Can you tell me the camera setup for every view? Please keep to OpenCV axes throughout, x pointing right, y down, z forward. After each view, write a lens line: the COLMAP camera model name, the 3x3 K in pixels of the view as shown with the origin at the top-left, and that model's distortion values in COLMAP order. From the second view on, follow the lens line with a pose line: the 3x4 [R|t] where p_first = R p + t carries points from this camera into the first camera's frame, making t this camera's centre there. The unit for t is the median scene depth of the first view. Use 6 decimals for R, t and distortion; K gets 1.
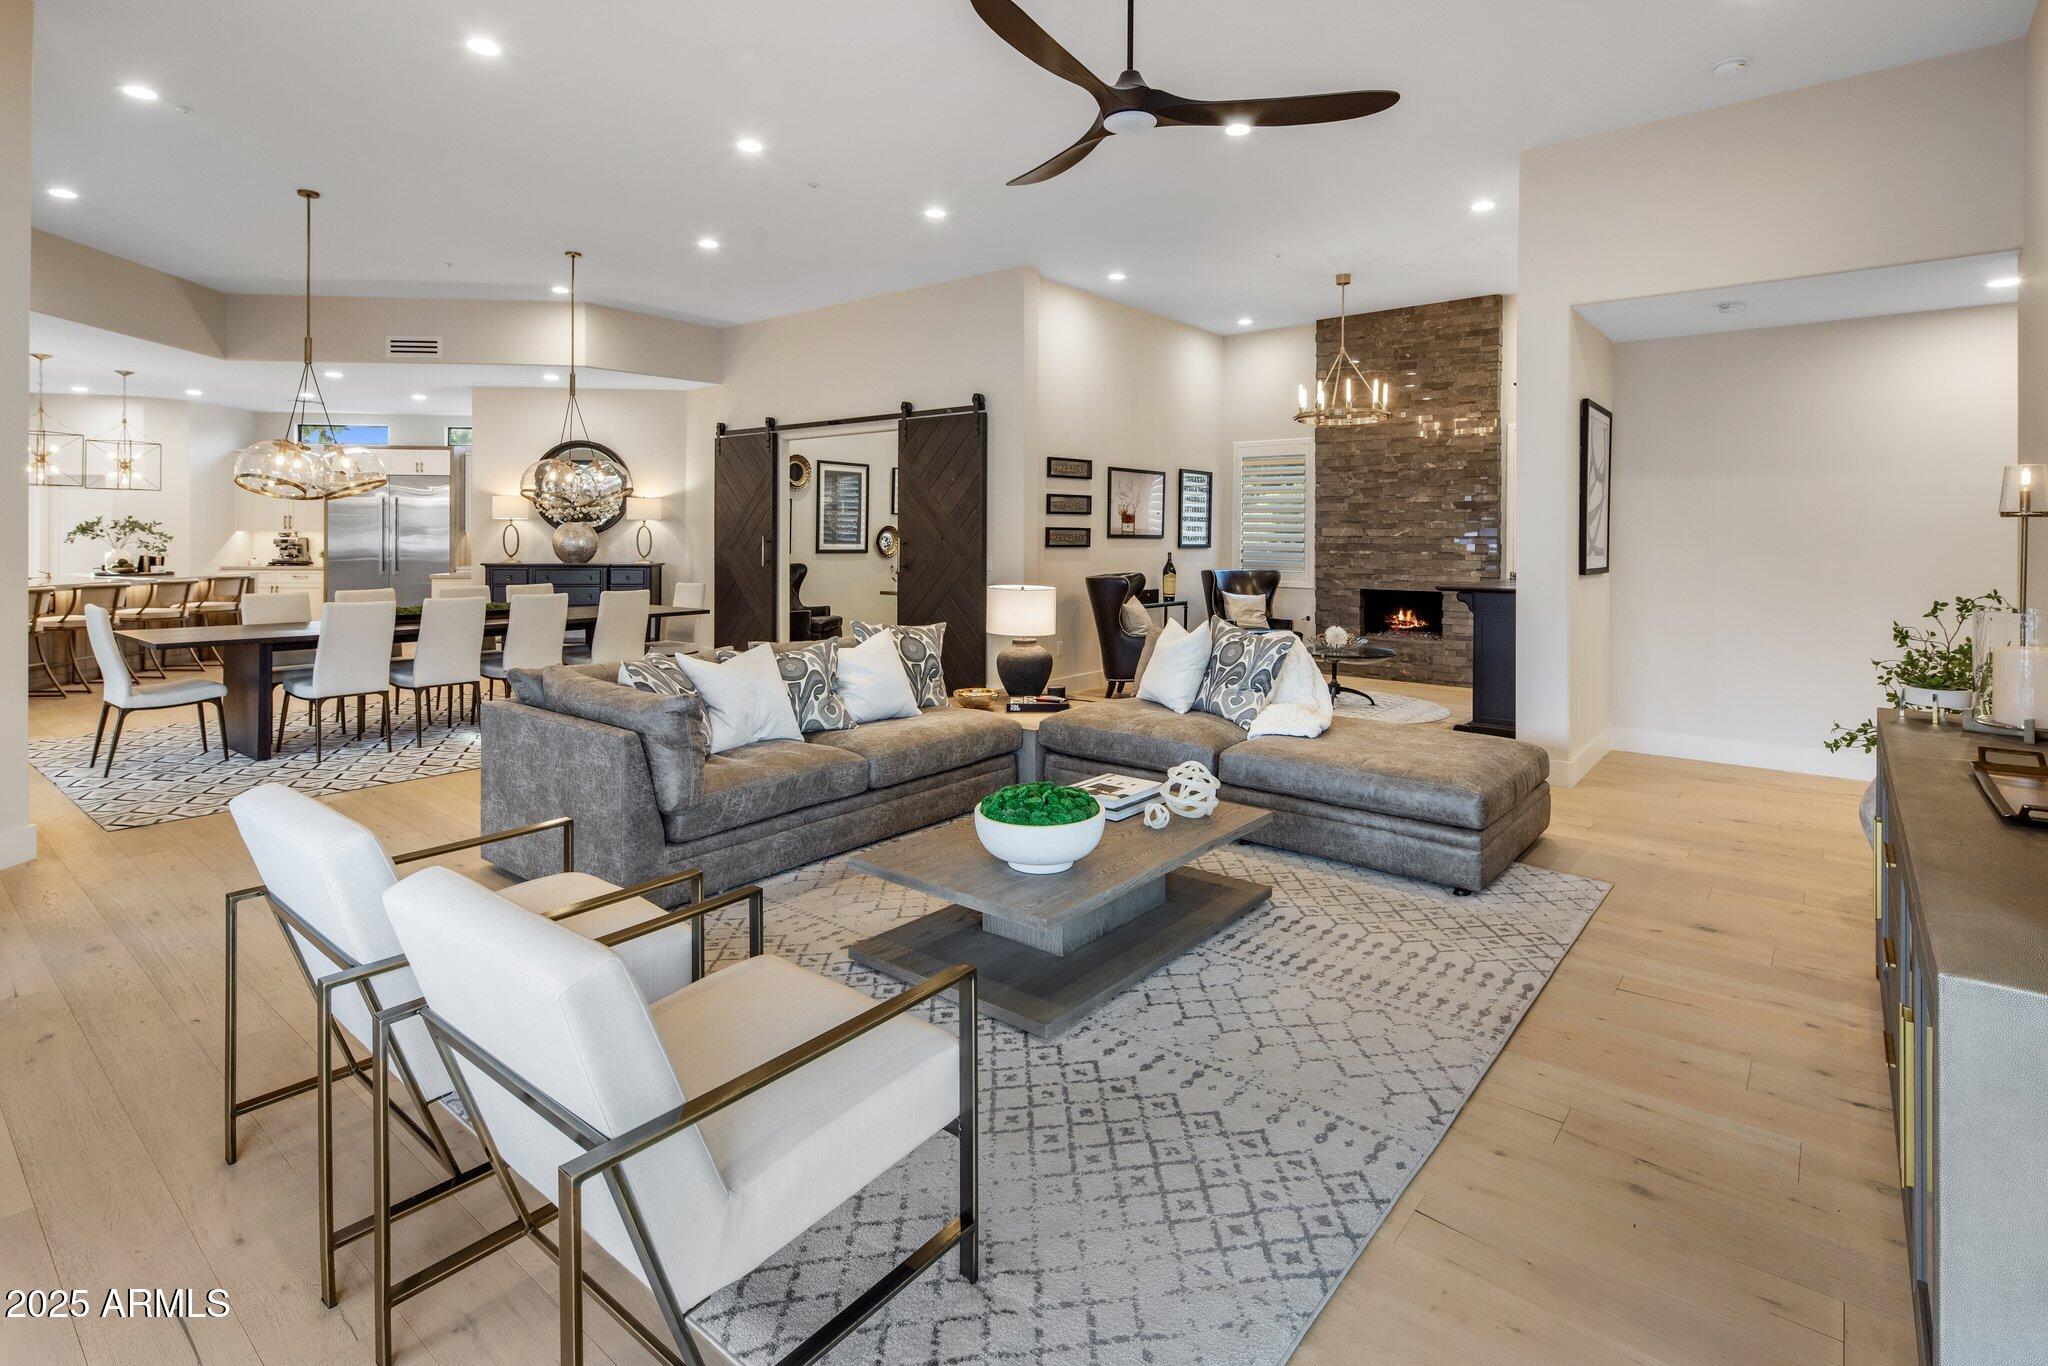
lens RADIAL K [[996.8, 0, 1042.5], [0, 996.8, 533.7], [0, 0, 1]] dist [0.005171, -0.004367]
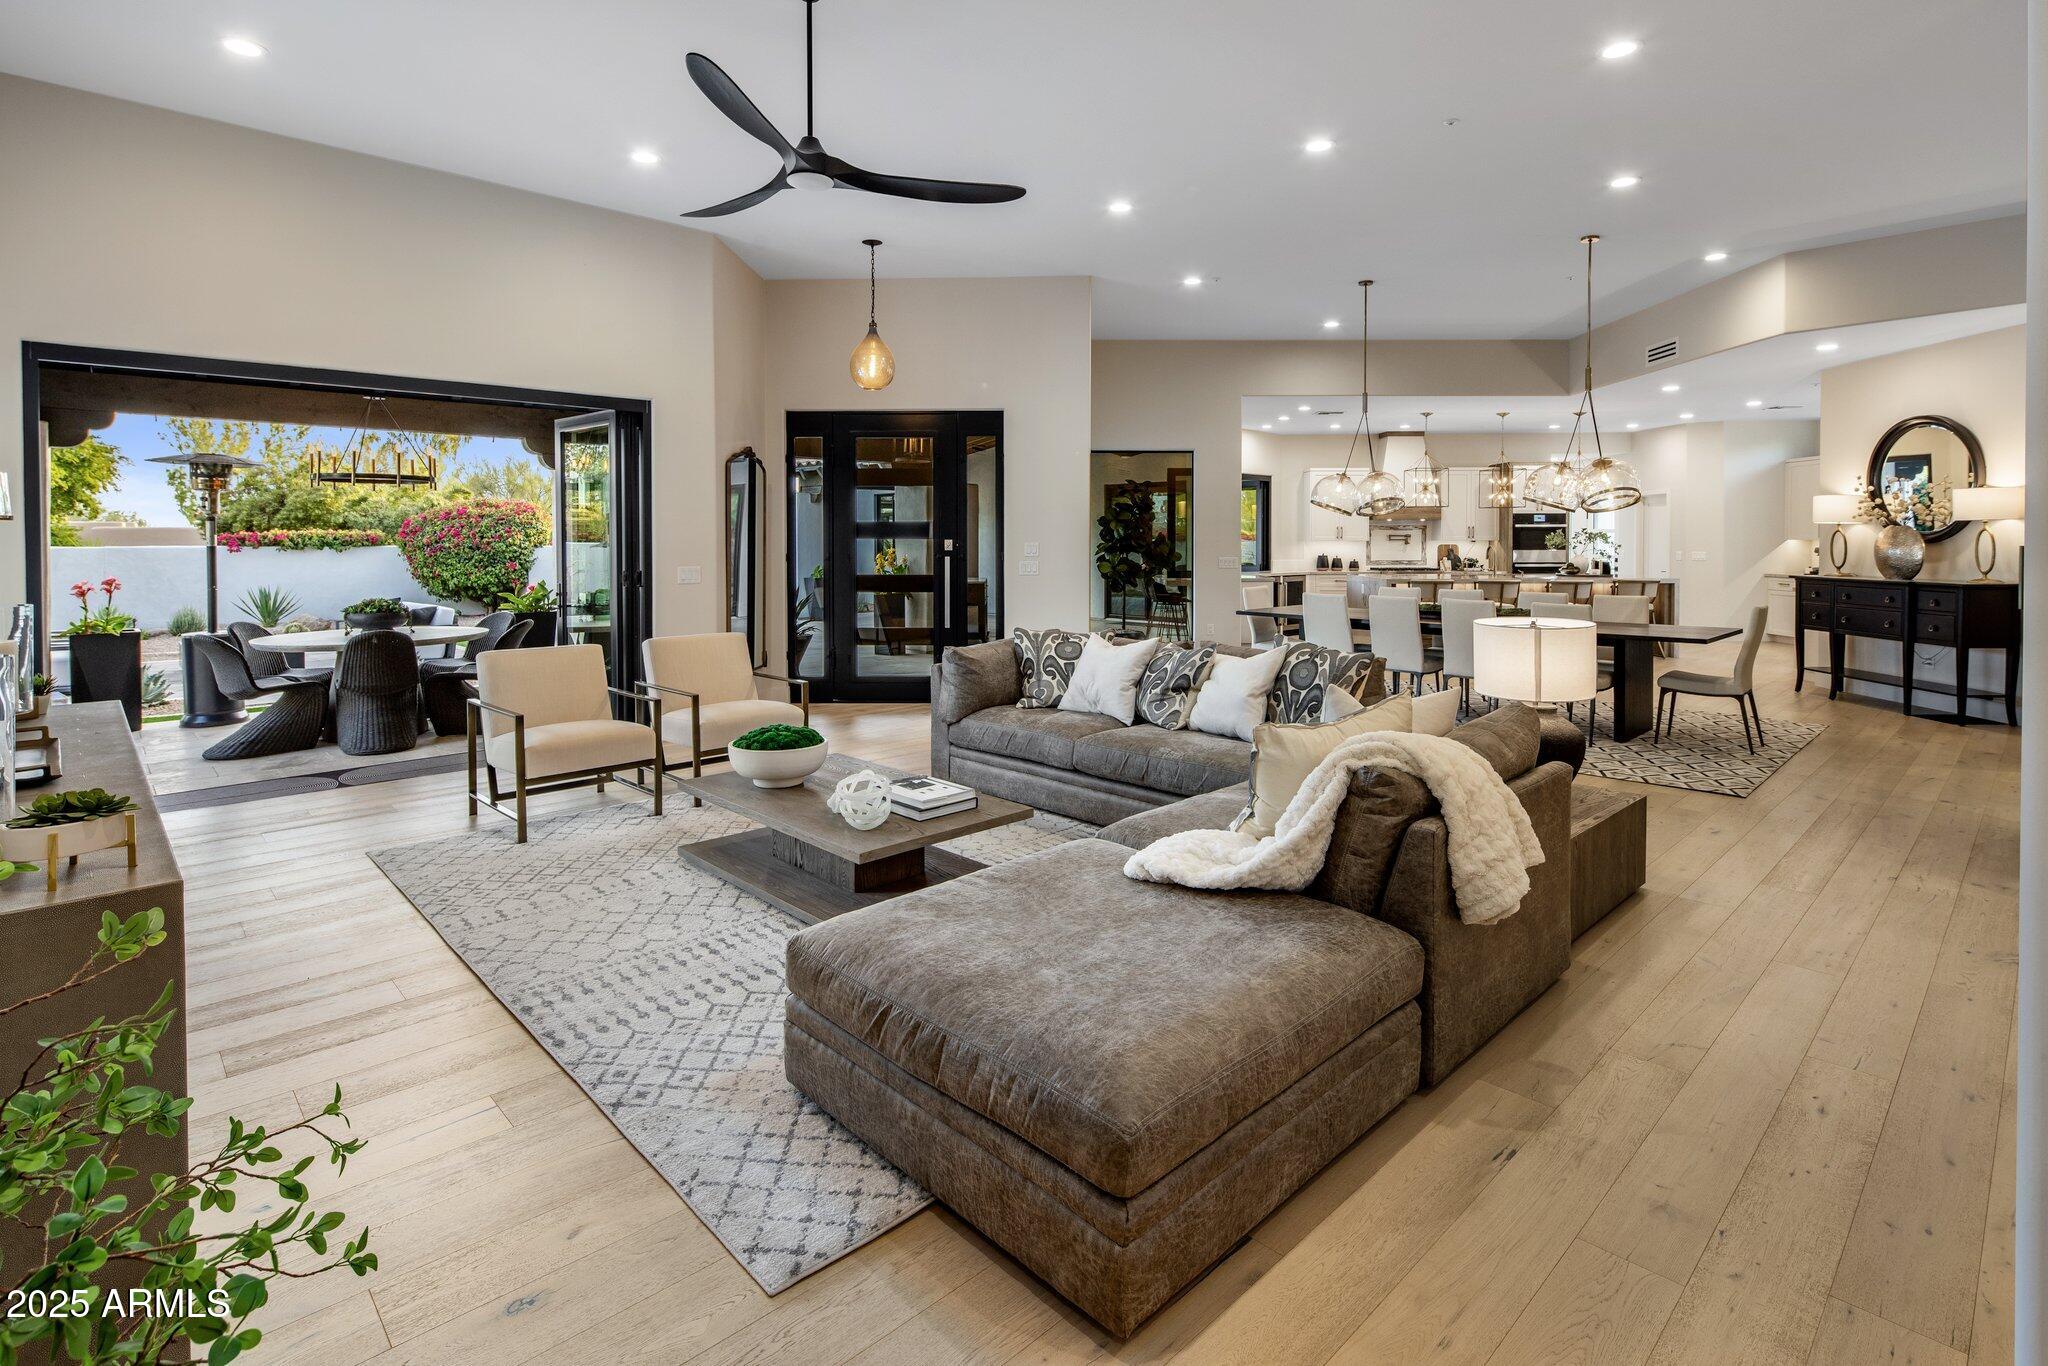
lens RADIAL K [[996.8, 0, 1034.9], [0, 996.8, 568.9], [0, 0, 1]] dist [0.005171, -0.004367]
pose [[-0.128739, 0.023446, -0.991401, 0.414588], [0.001844, 0.999724, 0.023403, 0.002288], [0.991677, 0.001185, -0.128747, 0.486614]]
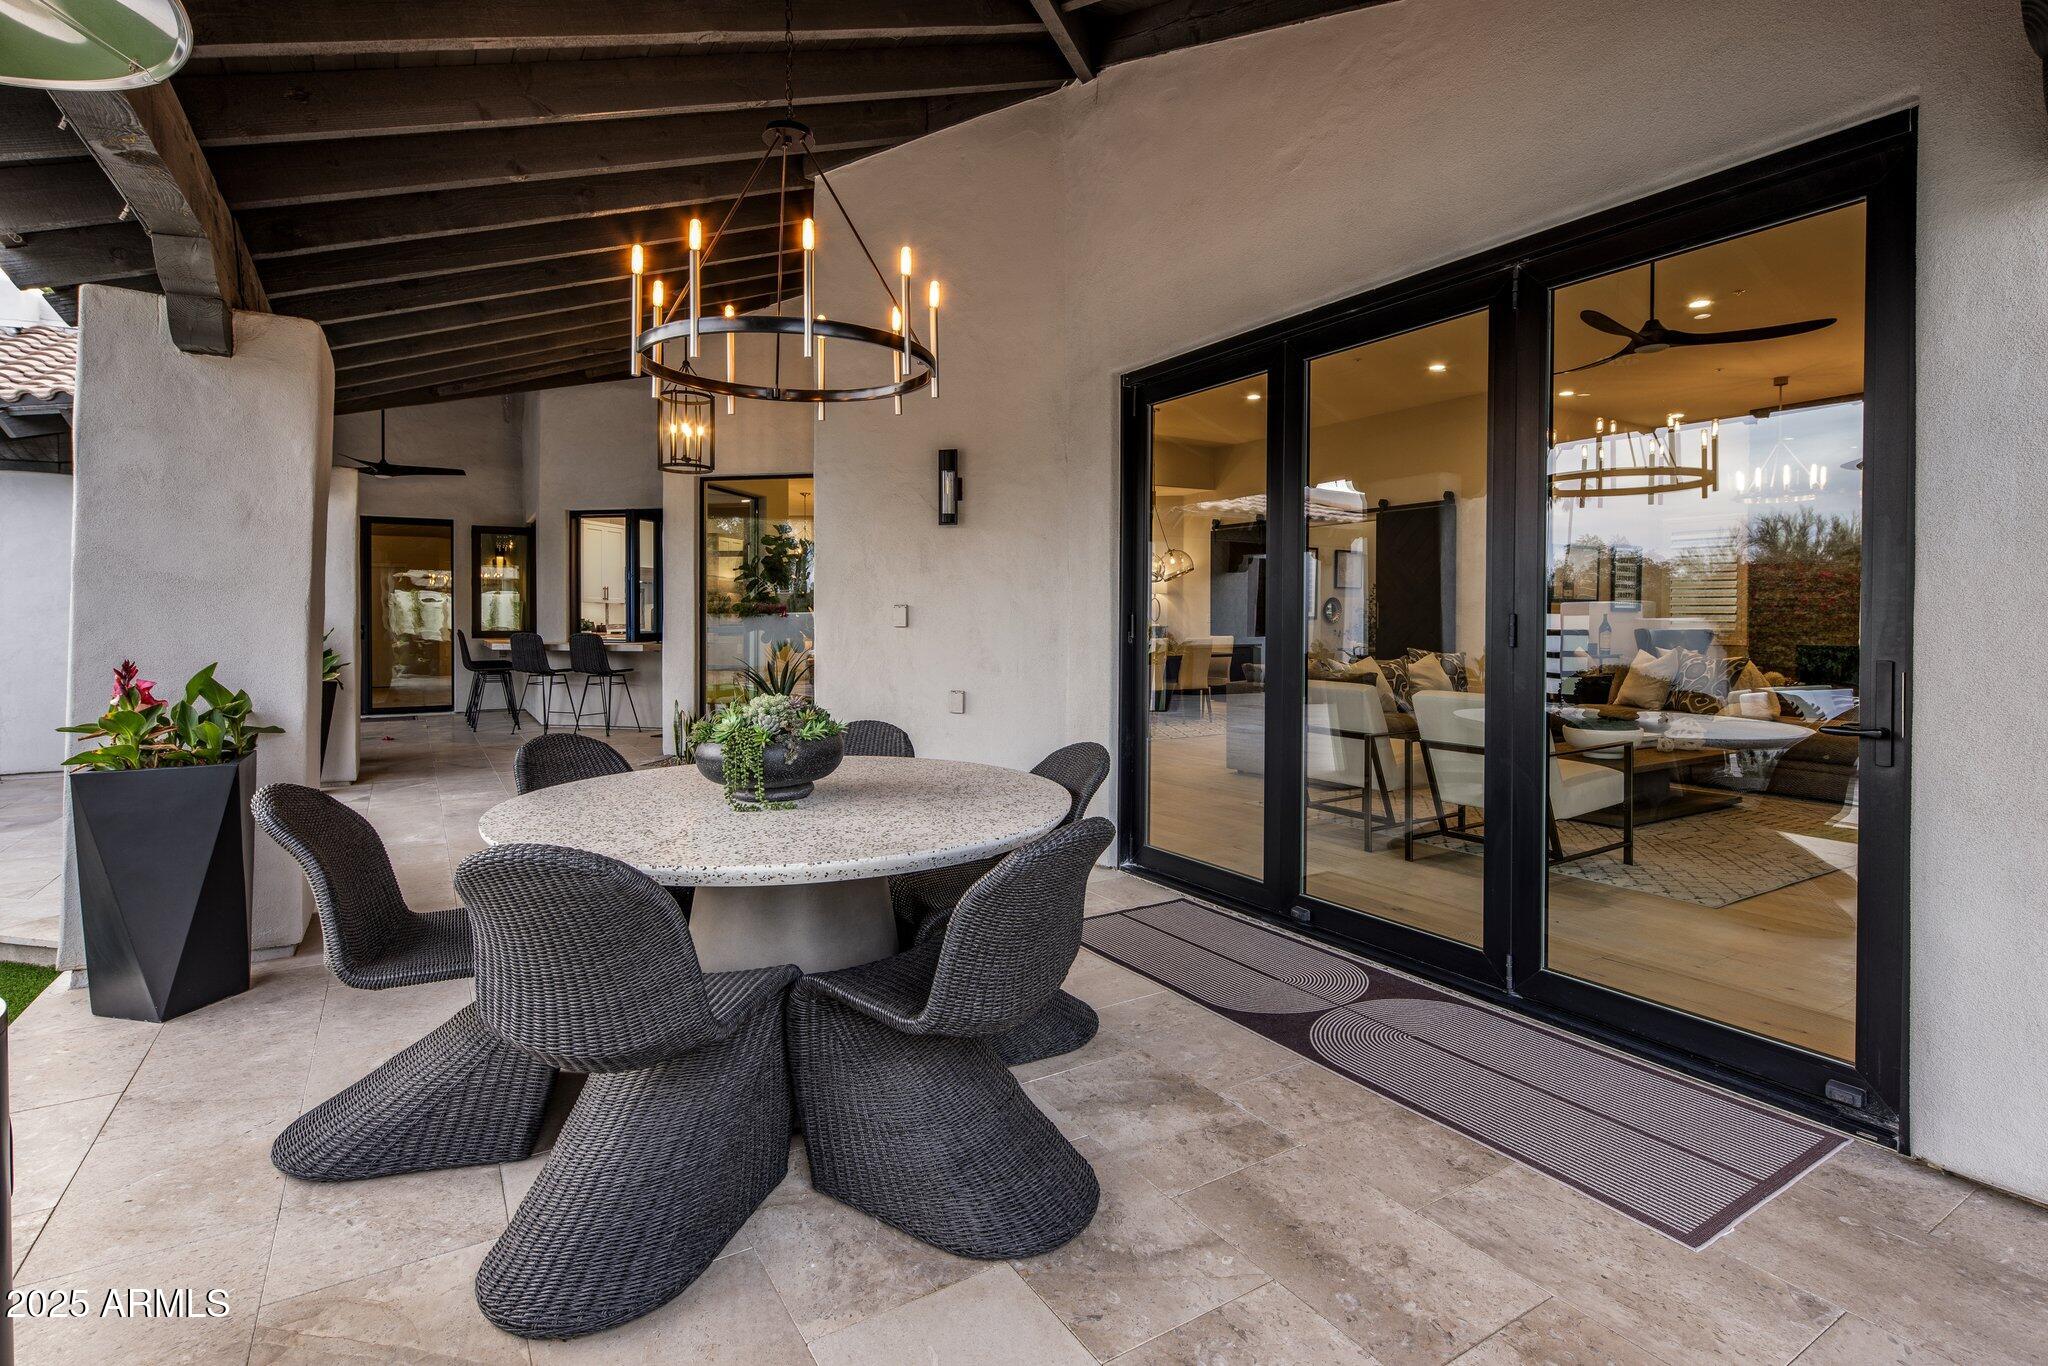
lens RADIAL K [[996.8, 0, 1025.7], [0, 996.8, 619.7], [0, 0, 1]] dist [0.005171, -0.004367]
pose [[0.941907, -0.003050, -0.335860, -0.124898], [0.003392, 0.999994, 0.000431, 0.022490], [0.335857, -0.001545, 0.941912, -0.359475]]
